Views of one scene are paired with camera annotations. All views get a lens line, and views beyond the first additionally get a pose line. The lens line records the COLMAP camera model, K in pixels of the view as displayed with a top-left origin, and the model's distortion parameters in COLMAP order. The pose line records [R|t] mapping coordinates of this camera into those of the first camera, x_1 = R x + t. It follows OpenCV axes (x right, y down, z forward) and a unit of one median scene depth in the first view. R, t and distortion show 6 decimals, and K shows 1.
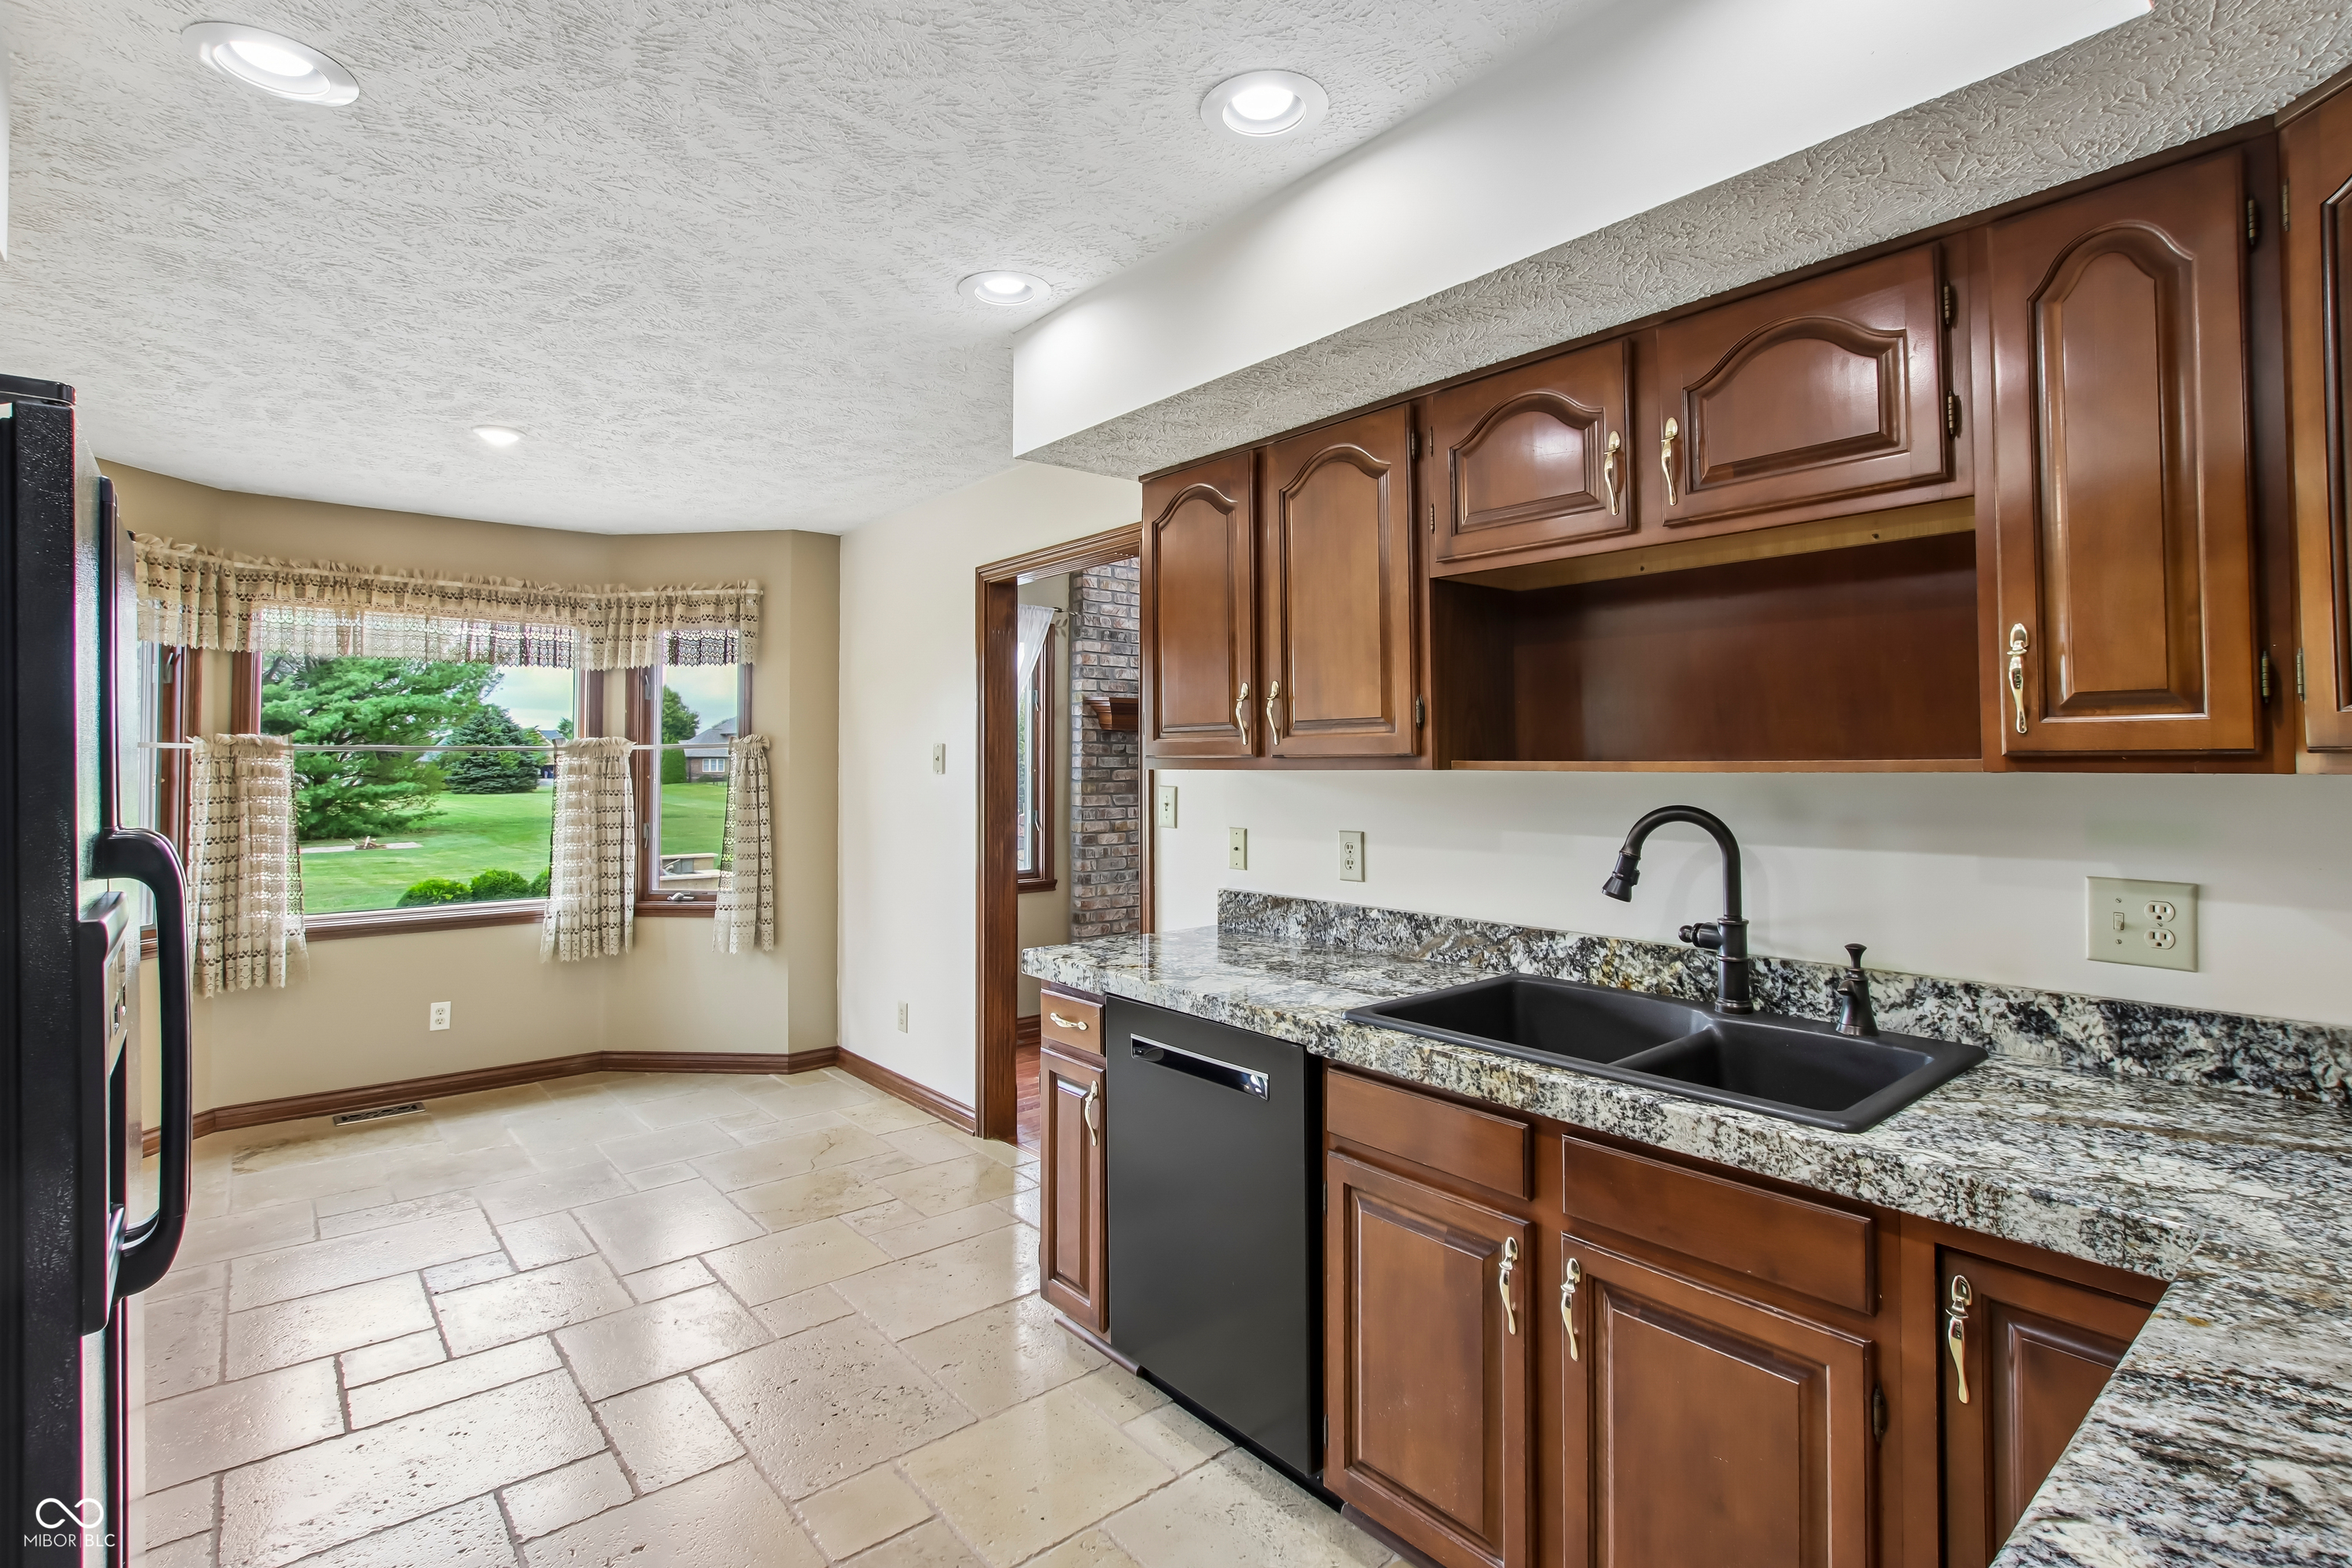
lens RADIAL K [[1113.6, 0, 1193.0], [0, 1113.6, 730.8], [0, 0, 1]] dist [-0.015934, 0.004559]
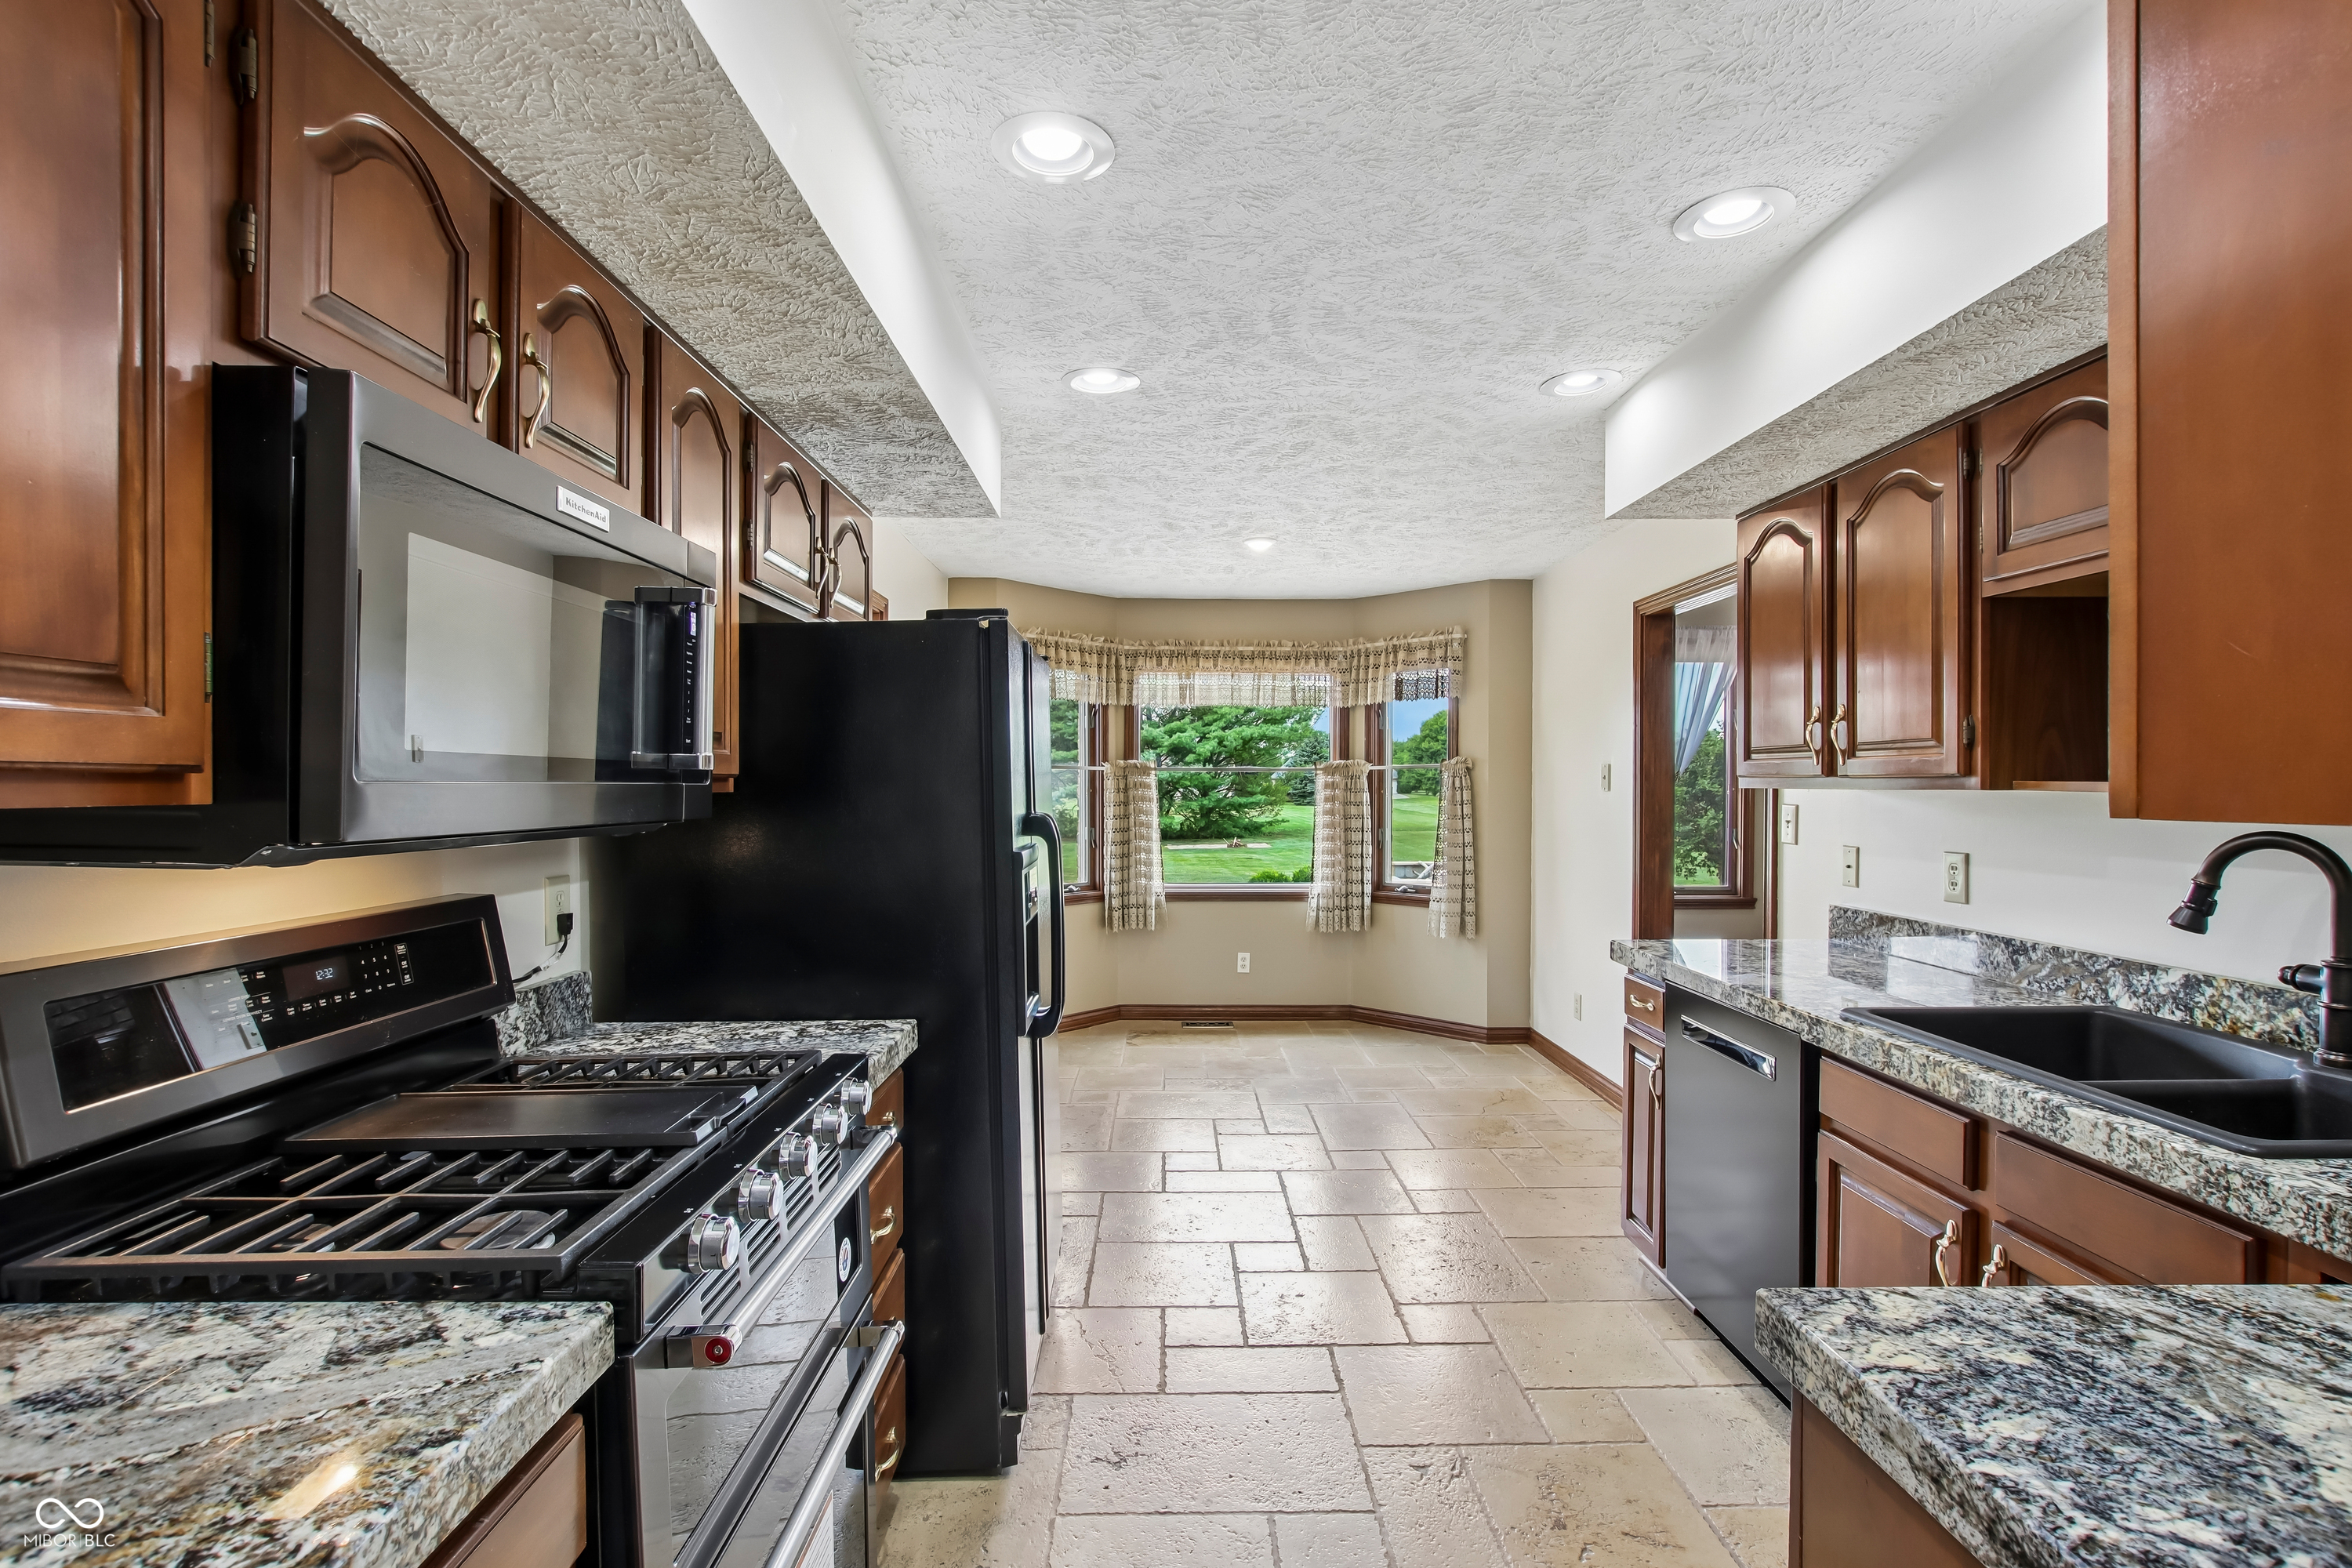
lens RADIAL K [[1113.6, 0, 1192.6], [0, 1113.6, 793.5], [0, 0, 1]] dist [-0.015934, 0.004559]
pose [[0.775226, 0.010583, -0.631595, 0.175191], [0.015096, 0.999264, 0.035273, -0.004546], [0.631504, -0.036879, 0.774495, -0.131250]]
